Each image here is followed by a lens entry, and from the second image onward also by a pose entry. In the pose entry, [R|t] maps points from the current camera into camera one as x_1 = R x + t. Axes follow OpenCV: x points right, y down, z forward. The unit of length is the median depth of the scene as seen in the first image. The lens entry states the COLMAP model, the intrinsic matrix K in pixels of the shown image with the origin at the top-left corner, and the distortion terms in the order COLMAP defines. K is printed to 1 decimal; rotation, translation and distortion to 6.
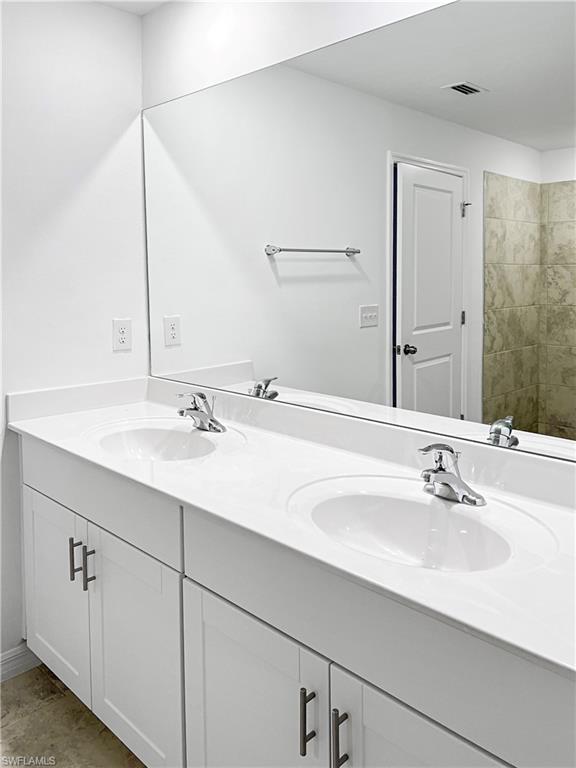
lens RADIAL K [[634.4, 0, 288.1], [0, 634.4, 380.5], [0, 0, 1]] dist [0.013482, 0.003620]
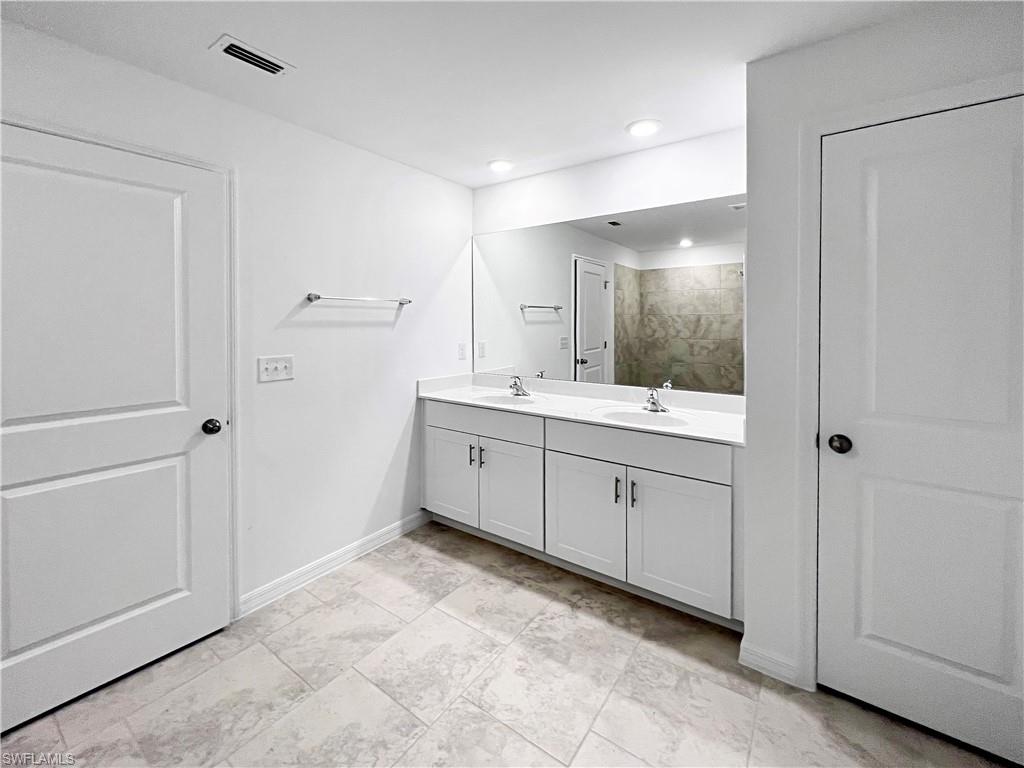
lens RADIAL K [[447.0, 0, 511.9], [0, 447.0, 389.6], [0, 0, 1]] dist [-0.003897, 0.000888]
pose [[0.987890, -0.022410, 0.153528, -0.194636], [0.024705, 0.999609, -0.013058, 0.040659], [-0.153175, 0.016693, 0.988058, -0.216210]]
